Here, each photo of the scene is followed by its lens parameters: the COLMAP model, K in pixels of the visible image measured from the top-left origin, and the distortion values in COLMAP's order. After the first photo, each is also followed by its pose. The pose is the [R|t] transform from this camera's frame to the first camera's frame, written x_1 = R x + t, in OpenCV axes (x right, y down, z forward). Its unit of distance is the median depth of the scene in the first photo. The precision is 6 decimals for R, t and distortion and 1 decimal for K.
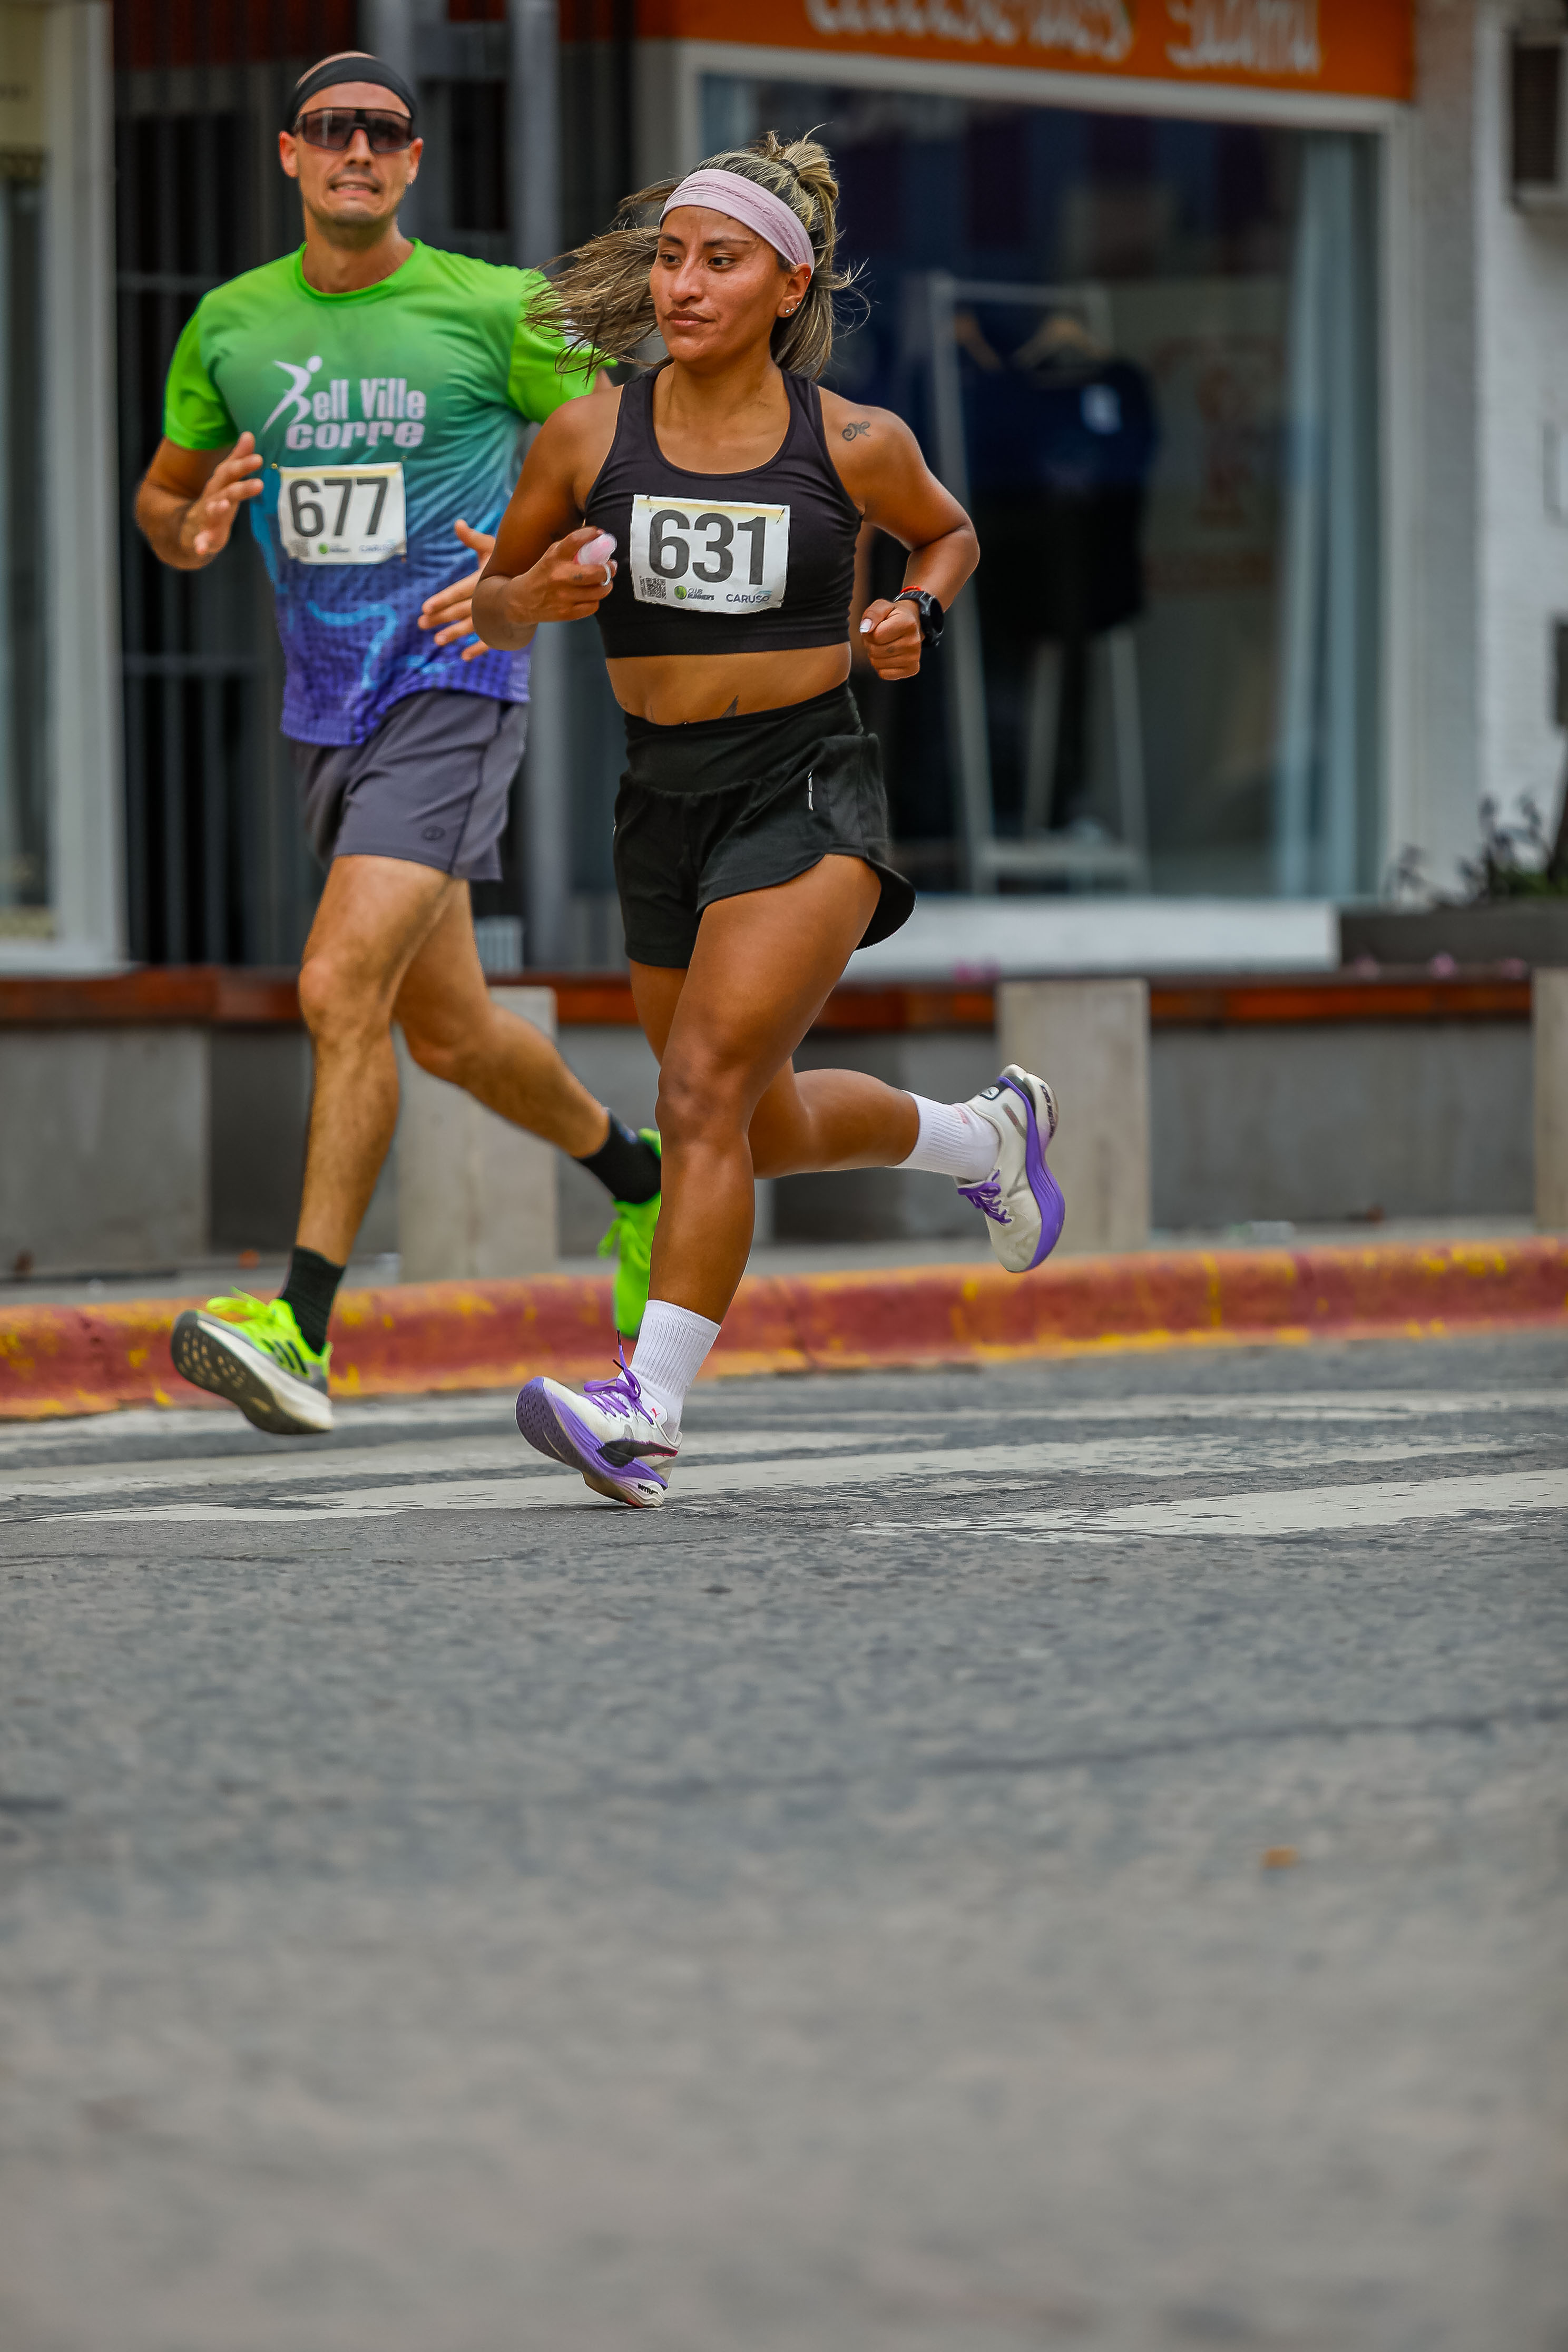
lens RADIAL K [[13250.4, 0, 784.0], [0, 13250.4, 1176.0], [0, 0, 1]] dist [0.228332, 43.815215]
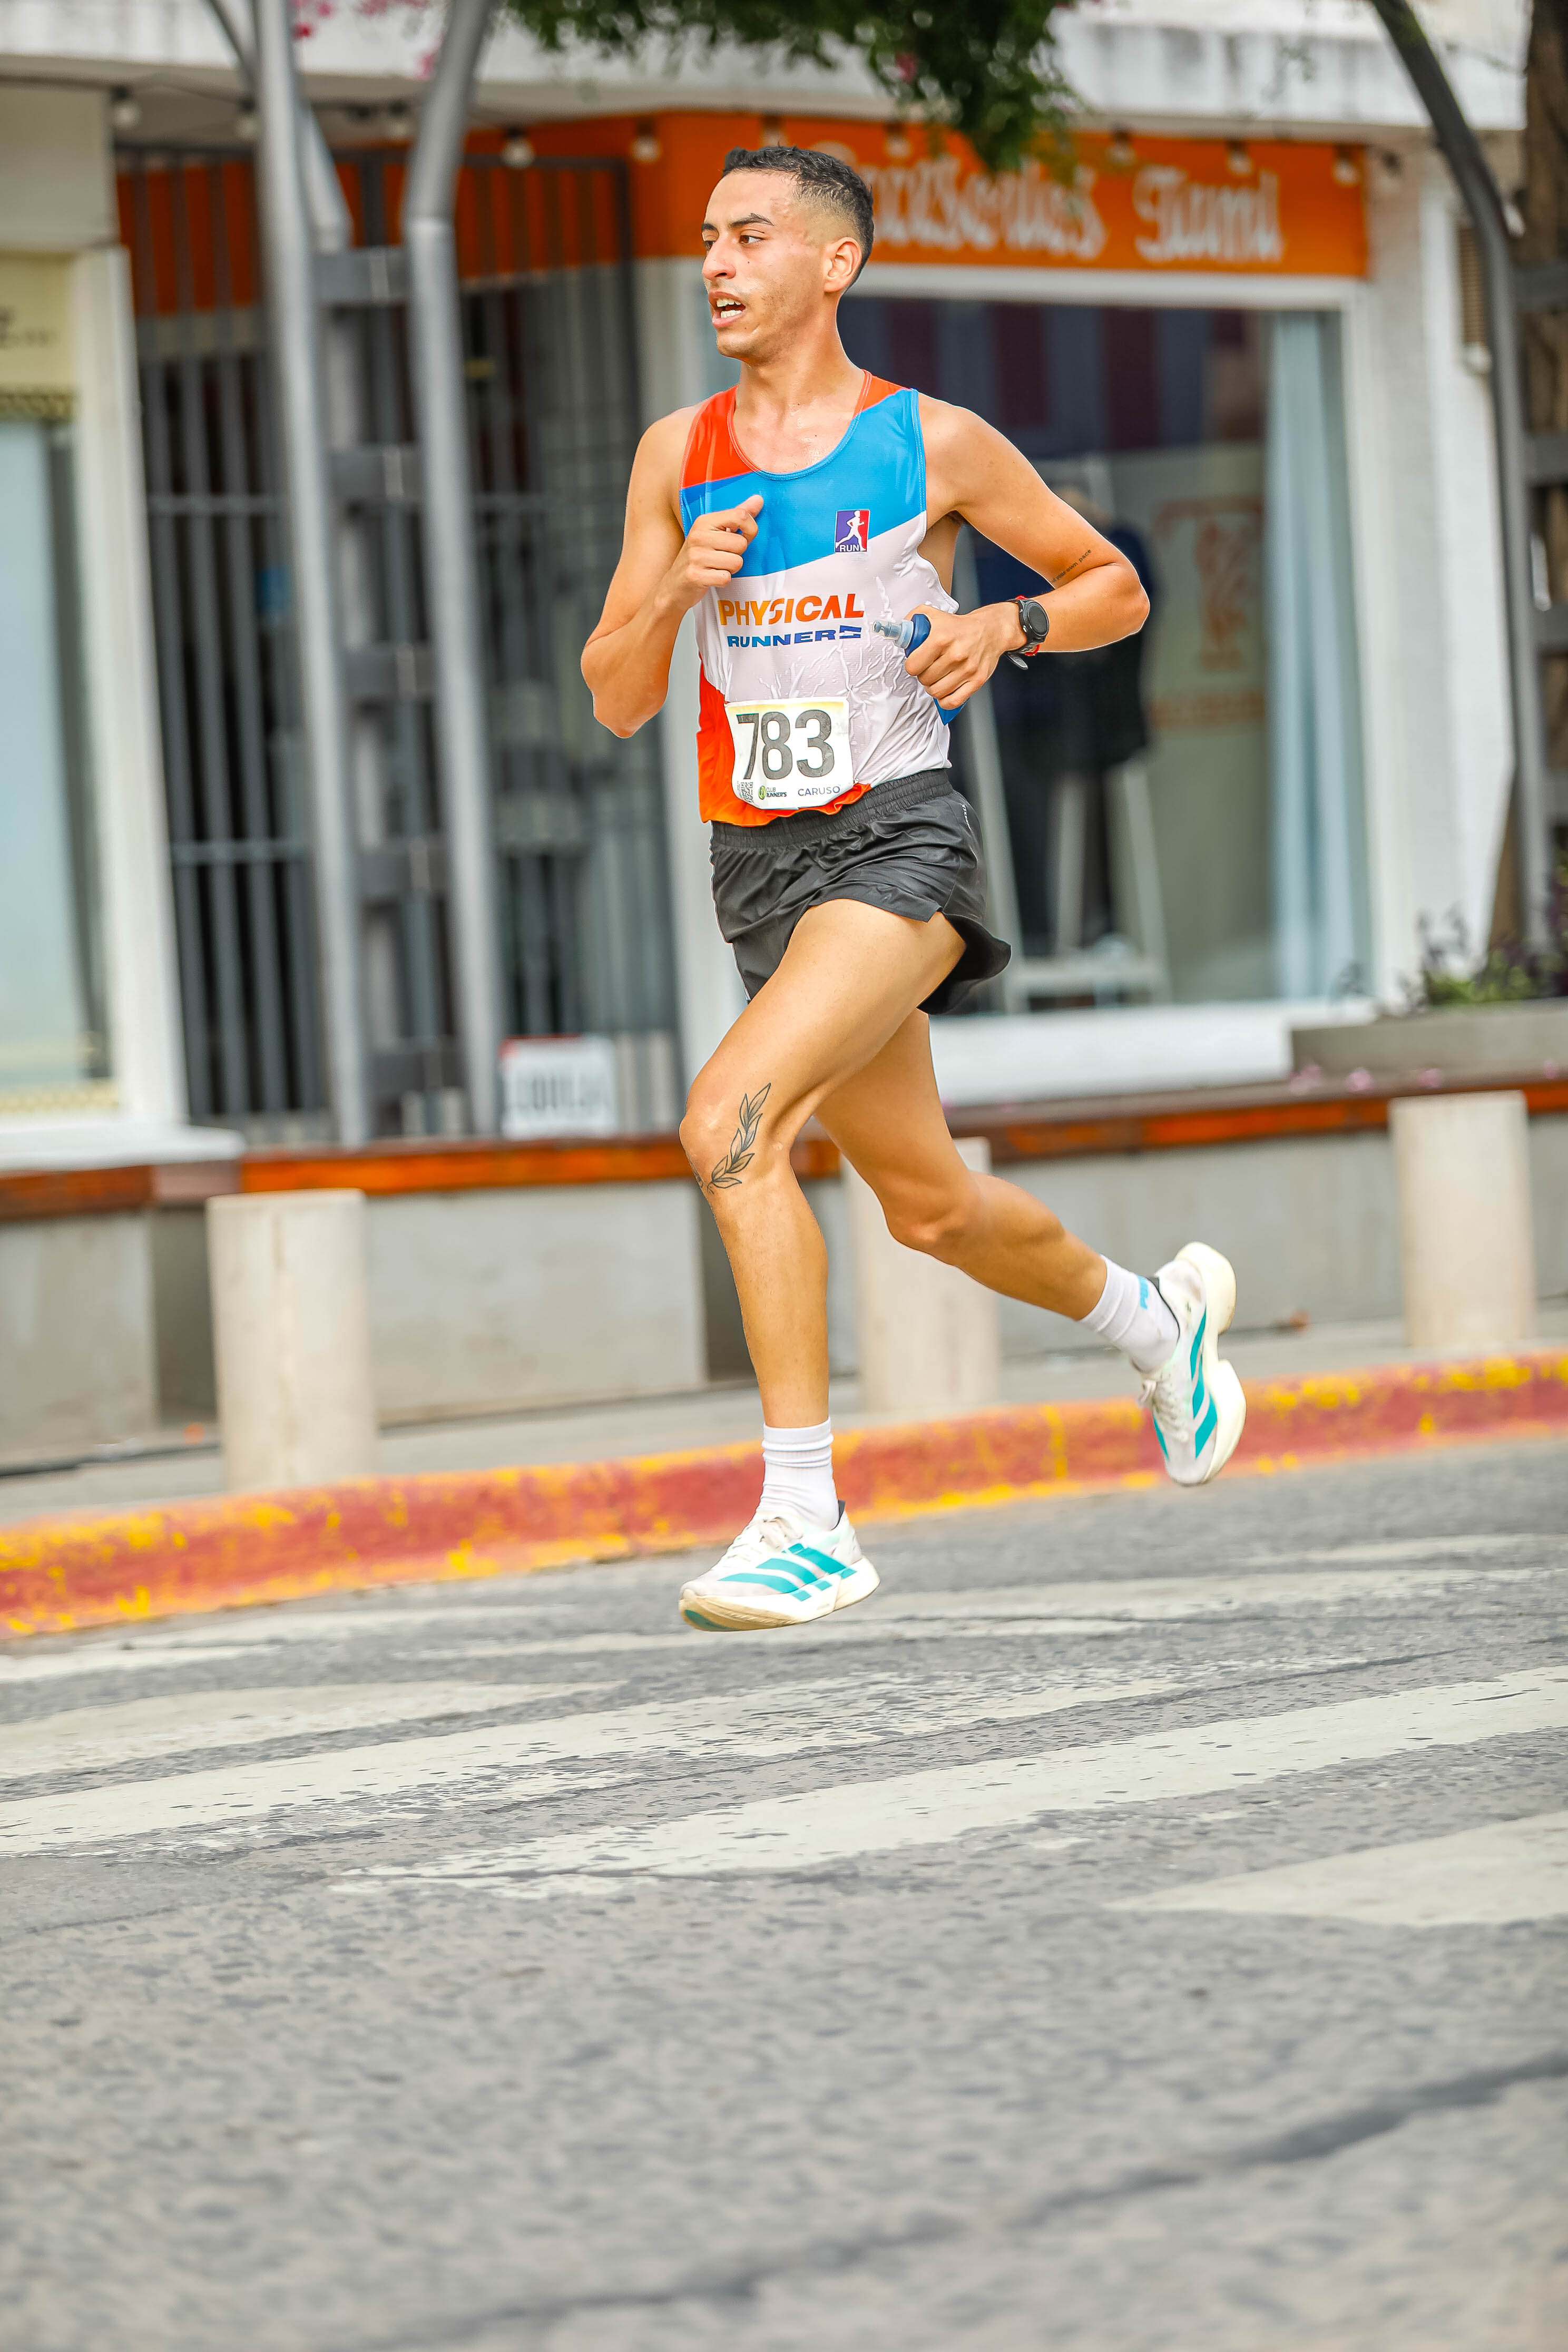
lens RADIAL K [[10531.6, 0, 784.0], [0, 10531.6, 1176.0], [0, 0, 1]] dist [0.365672, 8.175399]
pose [[0.998146, -0.050200, -0.034411, 0.065409], [0.050200, 0.998739, -0.000866, -0.019887], [0.034411, -0.000863, 0.999407, 0.300691]]
